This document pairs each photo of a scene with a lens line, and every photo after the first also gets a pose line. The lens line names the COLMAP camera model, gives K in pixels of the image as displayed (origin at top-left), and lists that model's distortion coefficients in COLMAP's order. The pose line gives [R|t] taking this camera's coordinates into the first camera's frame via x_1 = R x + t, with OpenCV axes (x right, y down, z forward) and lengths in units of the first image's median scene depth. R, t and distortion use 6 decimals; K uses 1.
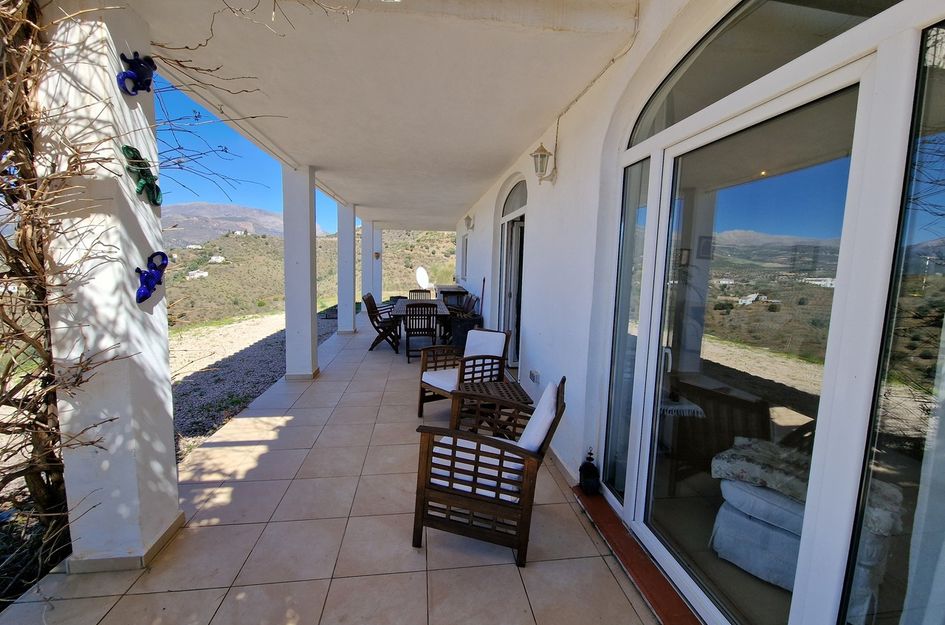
lens RADIAL K [[389.4, 0, 472.7], [0, 389.4, 308.6], [0, 0, 1]] dist [0.001648, -0.003879]
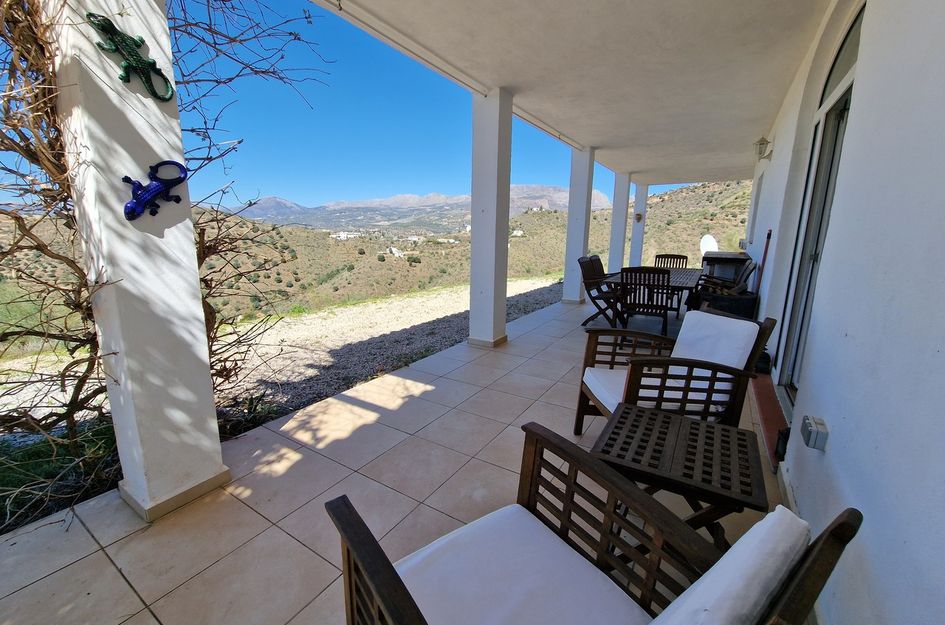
lens RADIAL K [[388.1, 0, 470.3], [0, 388.1, 309.0], [0, 0, 1]] dist [0.000622, 0.000058]
pose [[0.764040, 0.108925, -0.635908, 0.142934], [-0.064467, 0.993601, 0.092739, 0.028823], [0.641941, -0.029861, 0.766173, 0.491830]]
